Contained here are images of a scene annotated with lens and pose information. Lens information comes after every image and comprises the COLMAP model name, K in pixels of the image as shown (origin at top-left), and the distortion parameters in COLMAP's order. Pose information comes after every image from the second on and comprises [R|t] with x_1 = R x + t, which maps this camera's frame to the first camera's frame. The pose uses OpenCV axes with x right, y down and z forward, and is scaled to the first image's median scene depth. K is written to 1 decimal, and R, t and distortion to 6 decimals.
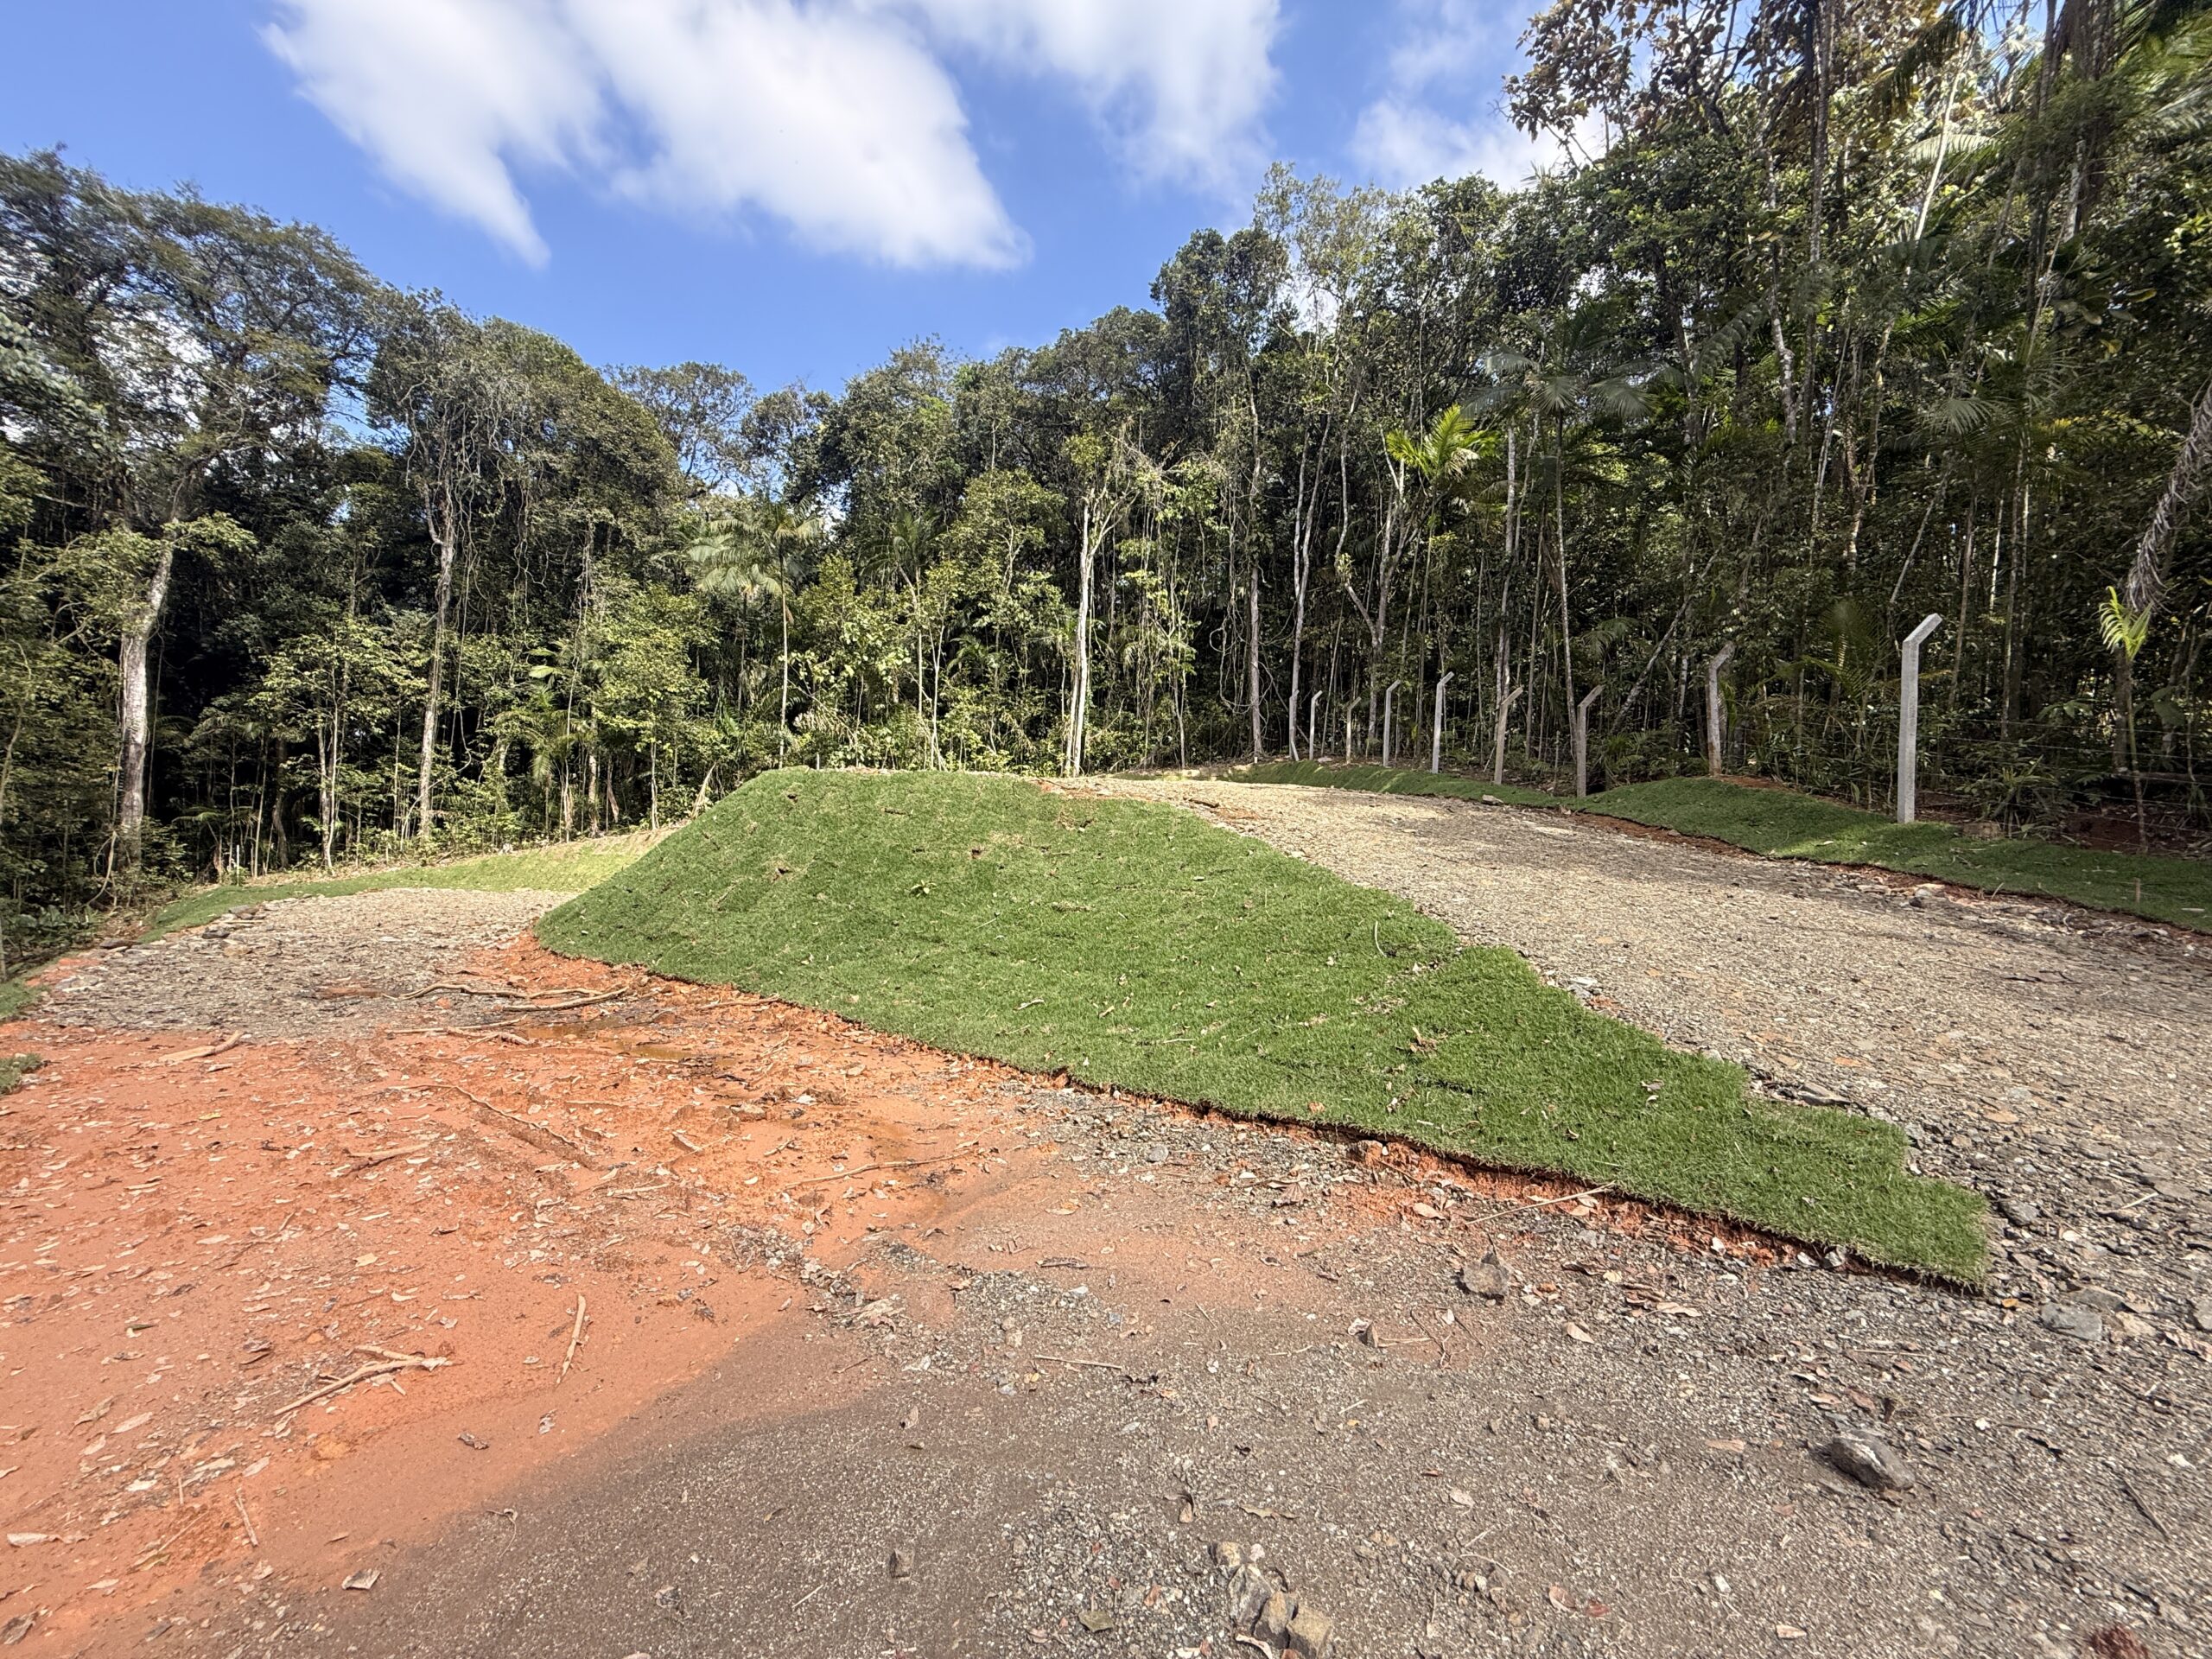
lens RADIAL K [[878.1, 0, 1103.8], [0, 878.1, 829.7], [0, 0, 1]] dist [0.000462, 0.000051]
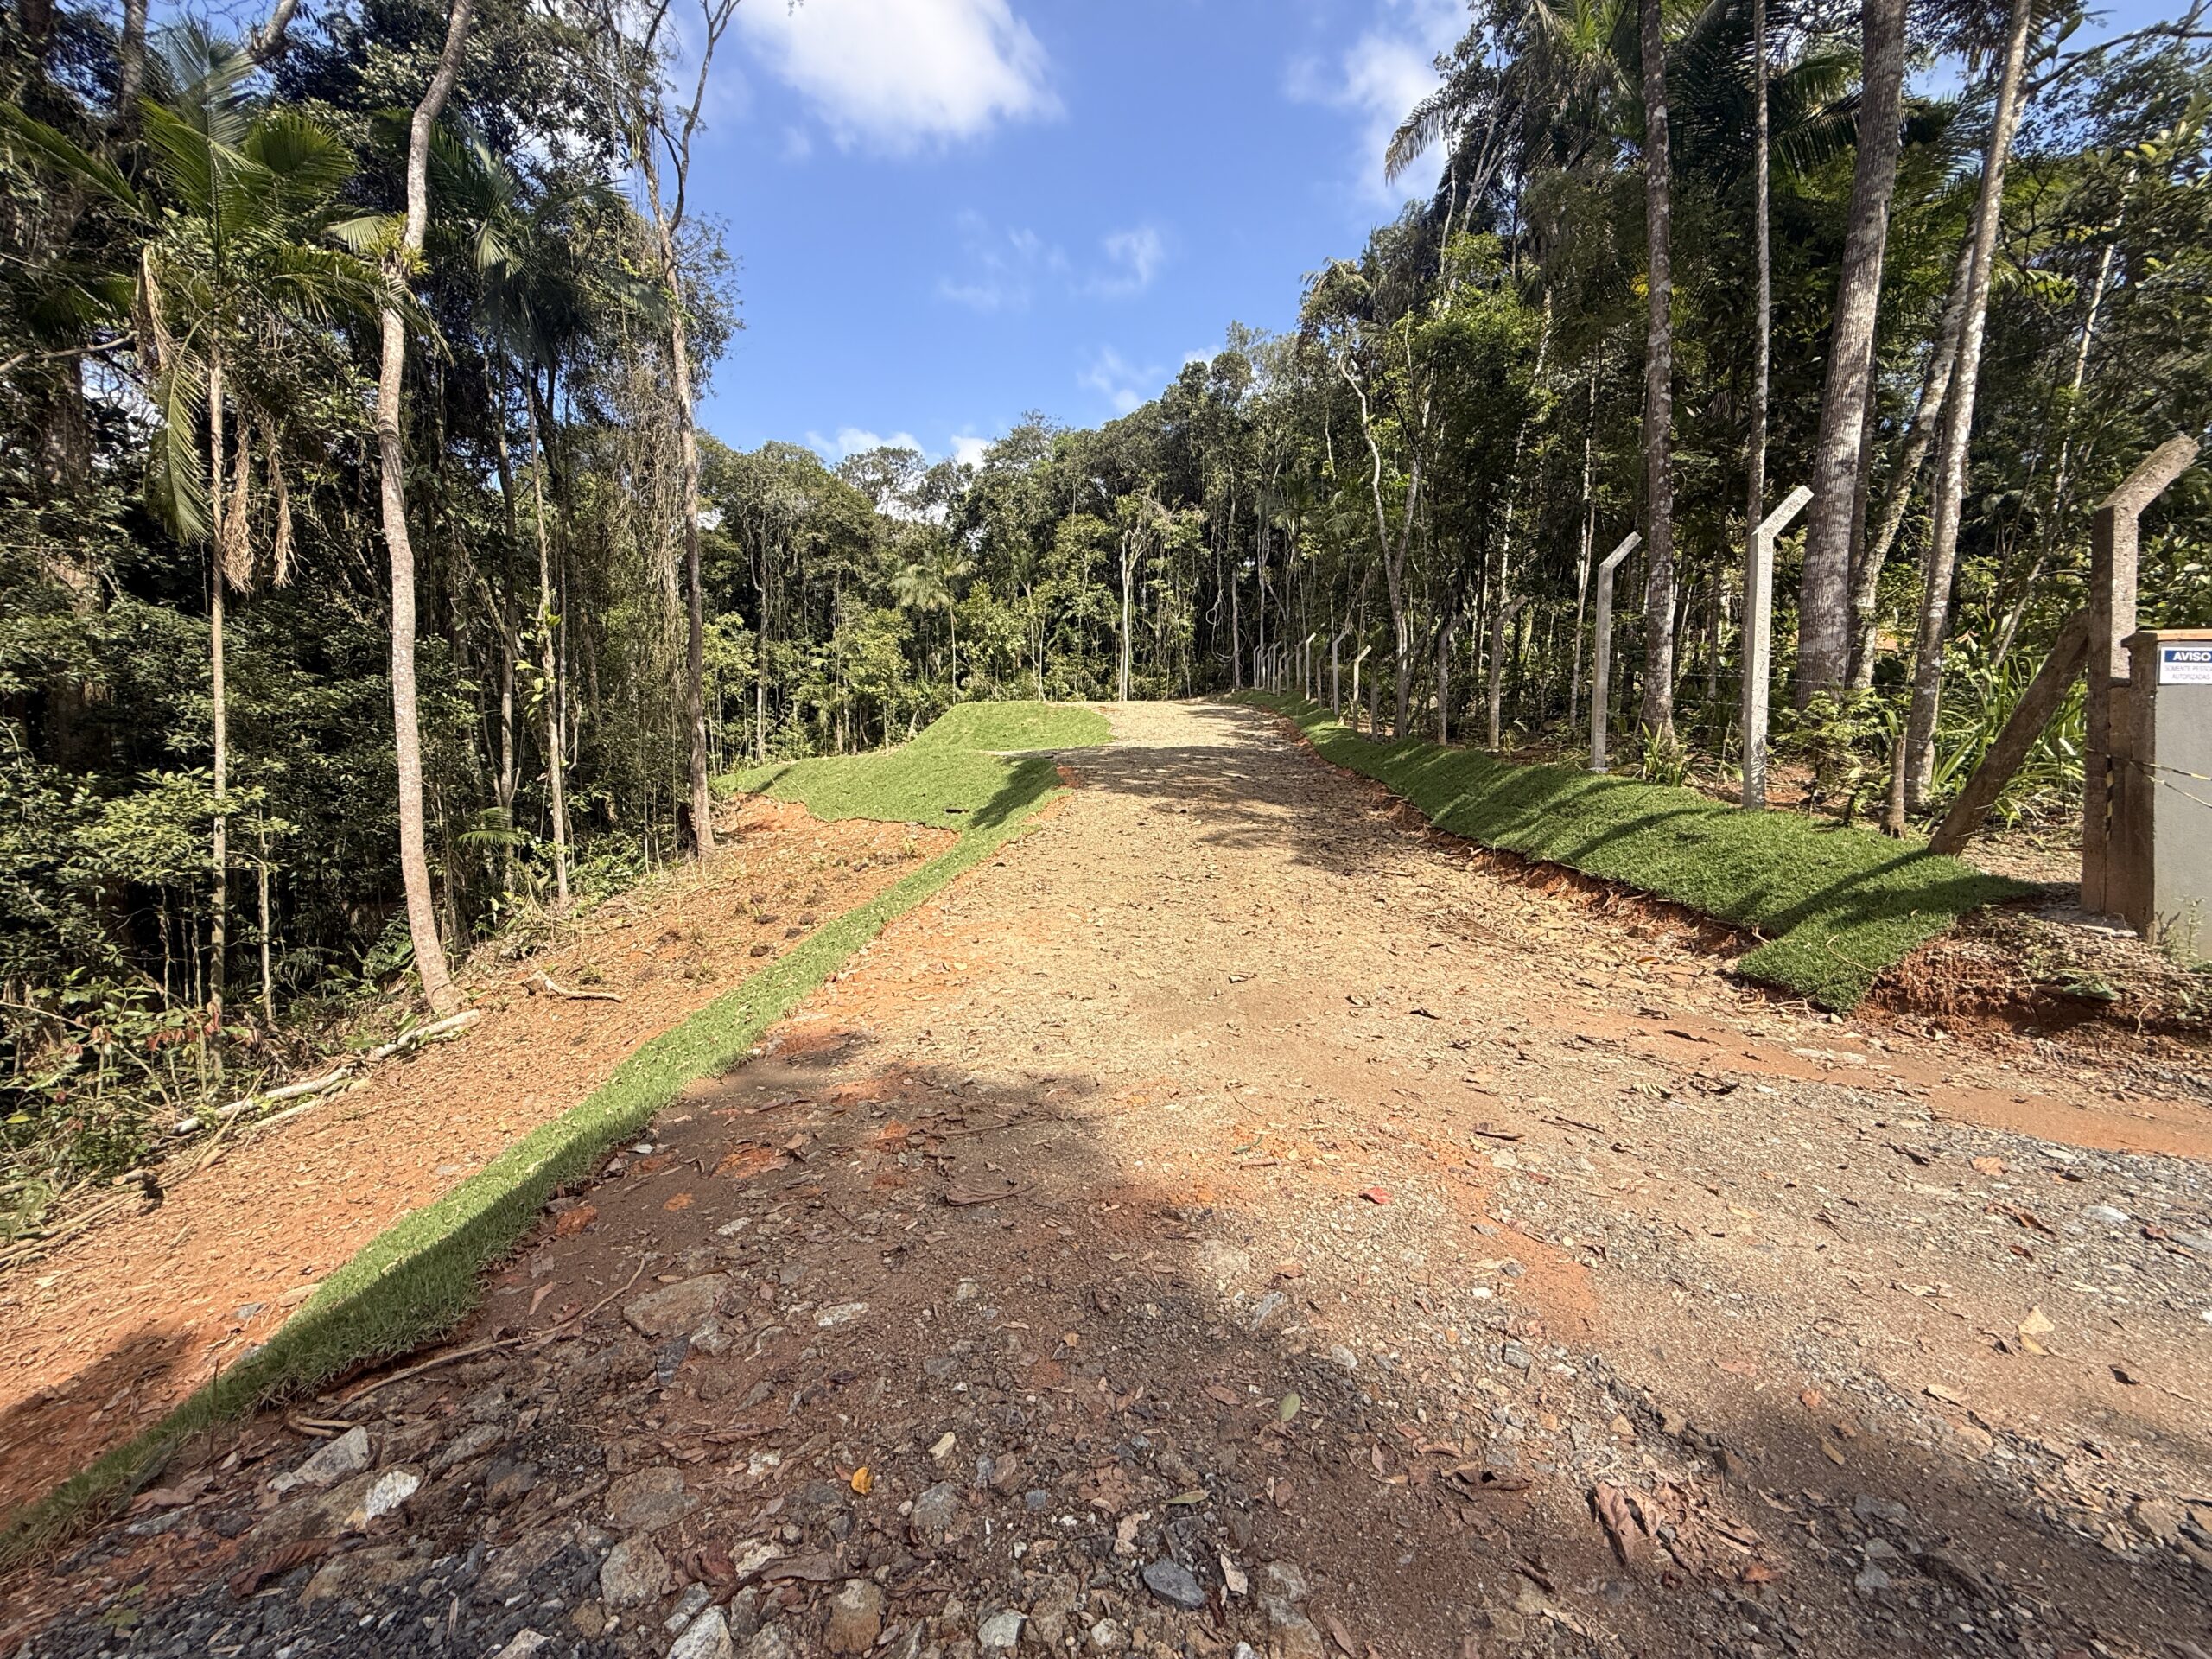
lens RADIAL K [[878.1, 0, 1094.0], [0, 878.1, 828.1], [0, 0, 1]] dist [0.000462, 0.000051]
pose [[0.984056, -0.025135, -0.176075, 0.196145], [0.035525, 0.997793, 0.056106, 0.072649], [0.174276, -0.061466, 0.982777, -0.650642]]
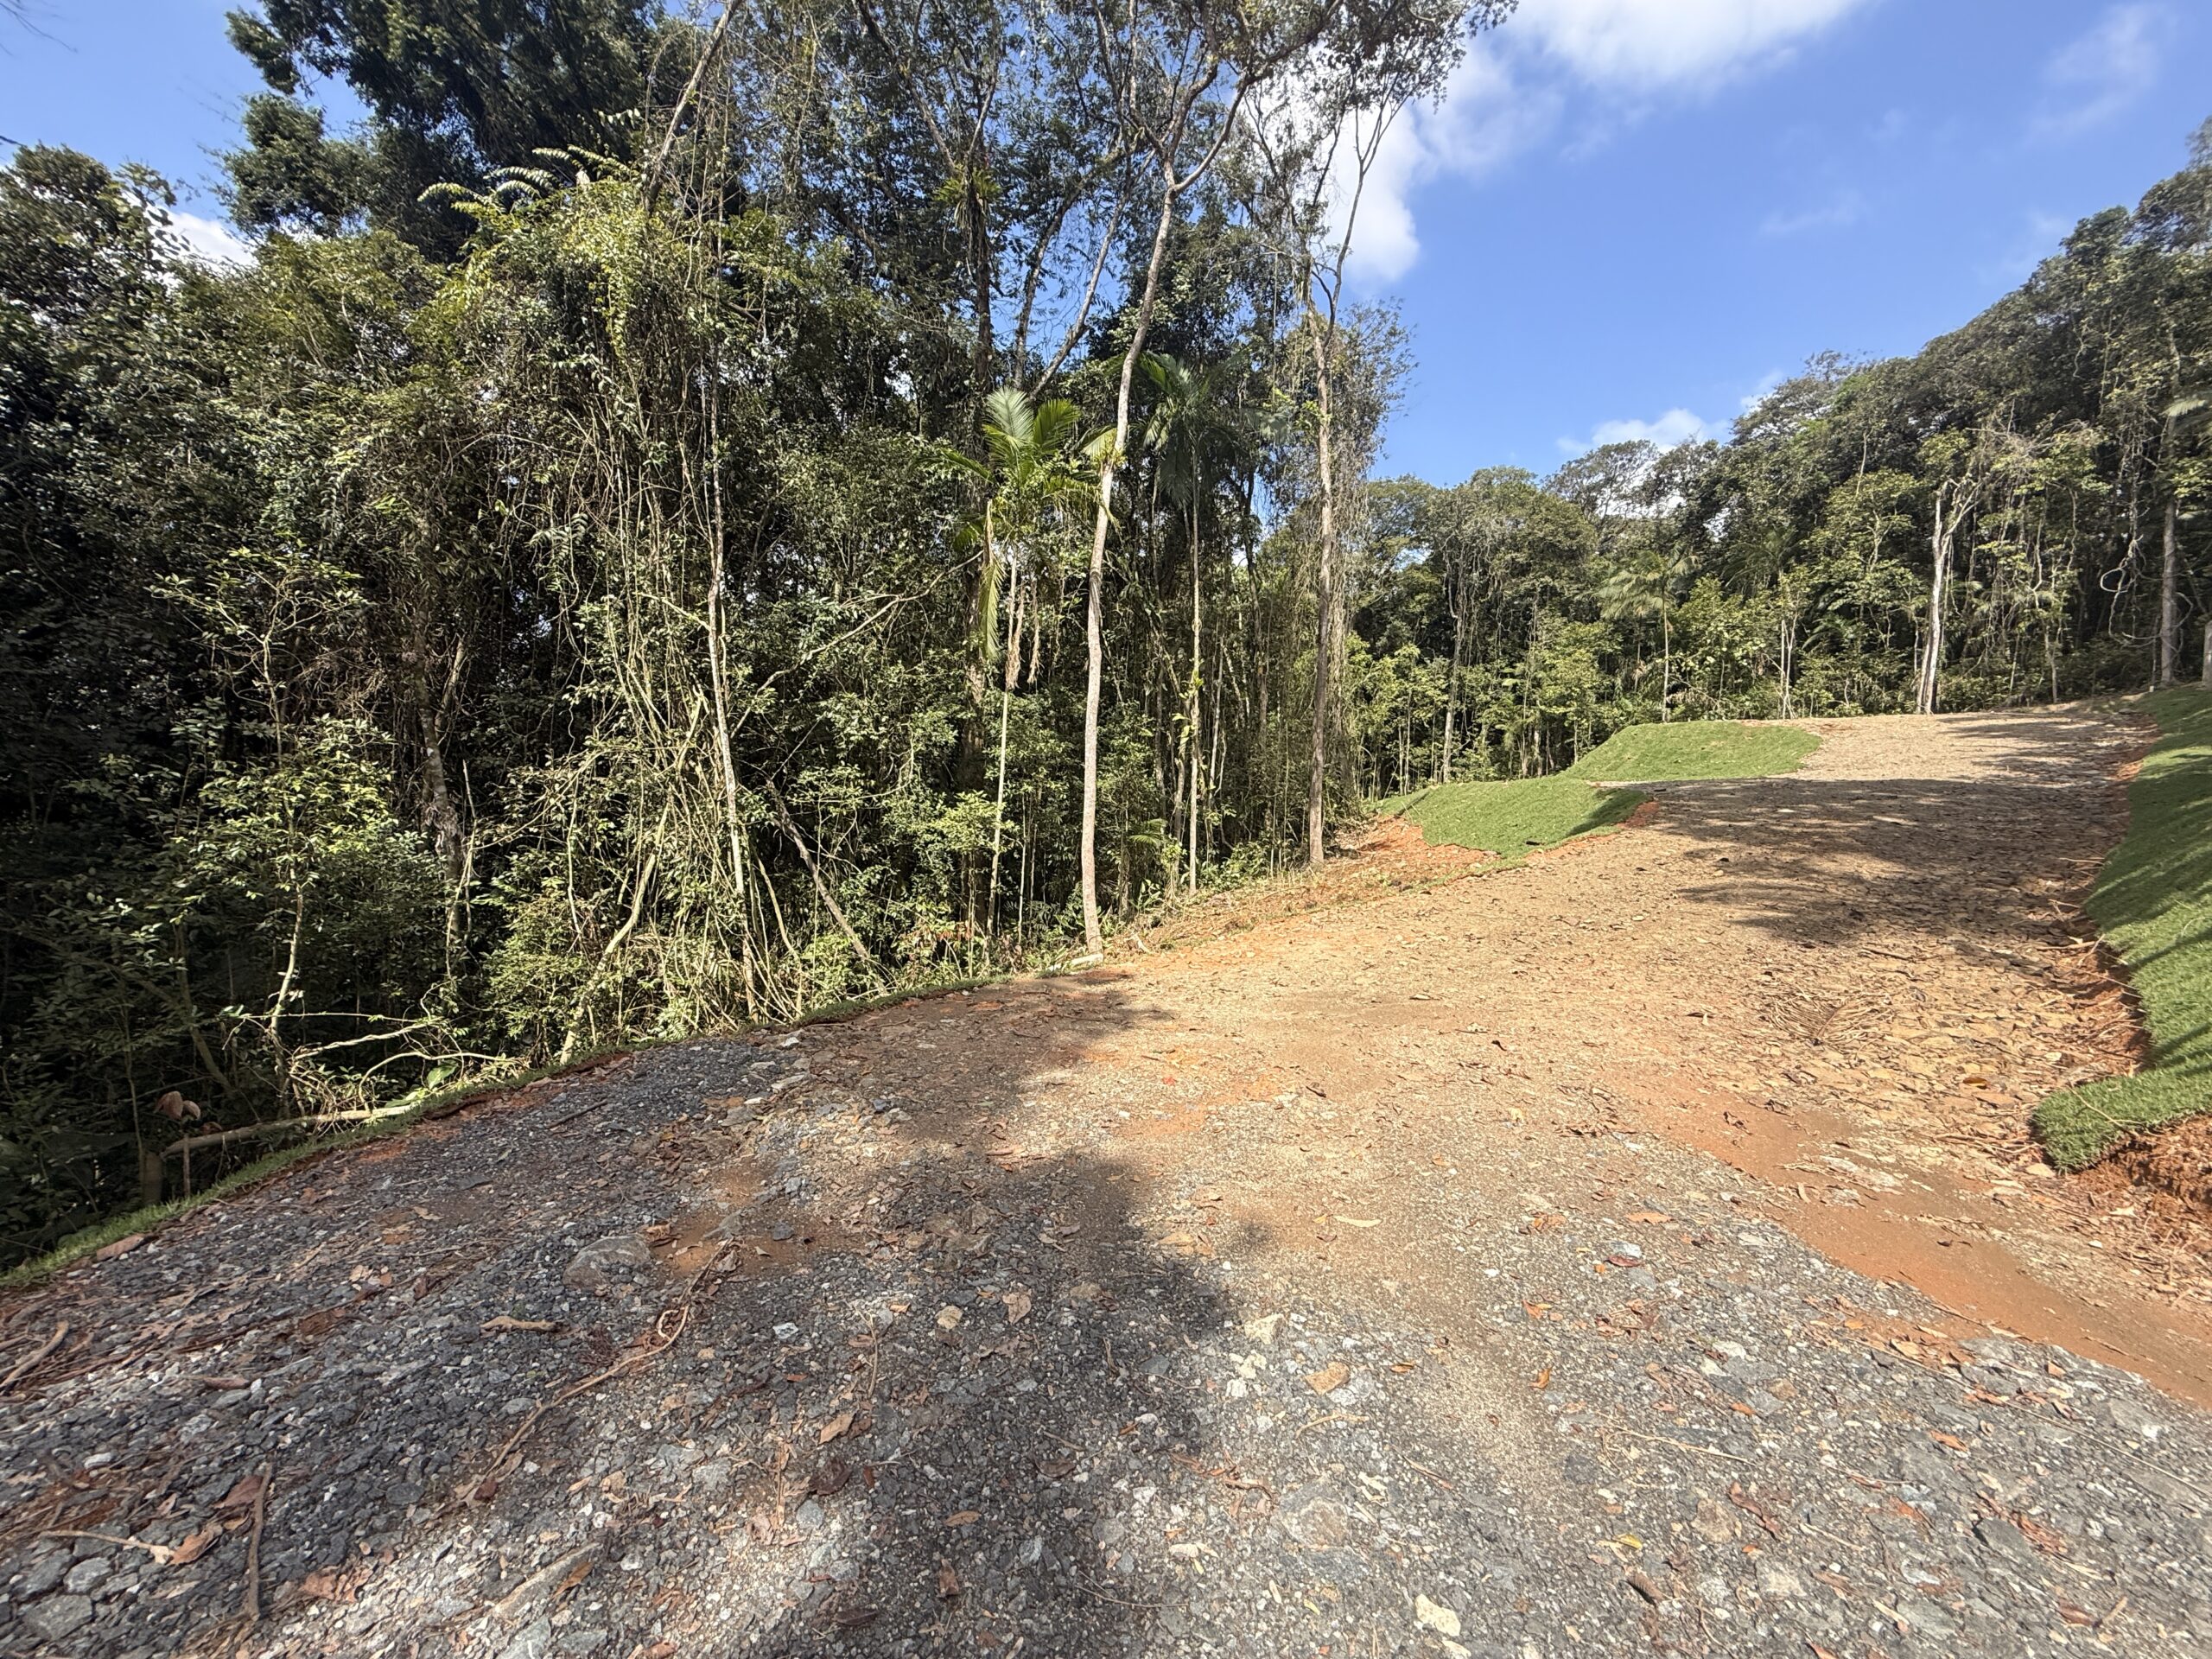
lens RADIAL K [[878.1, 0, 1096.4], [0, 878.1, 828.4], [0, 0, 1]] dist [0.000462, 0.000051]
pose [[0.571528, 0.019473, -0.820352, 0.316482], [-0.003080, 0.999762, 0.021586, 0.069266], [0.820577, -0.009810, 0.571452, -0.656561]]
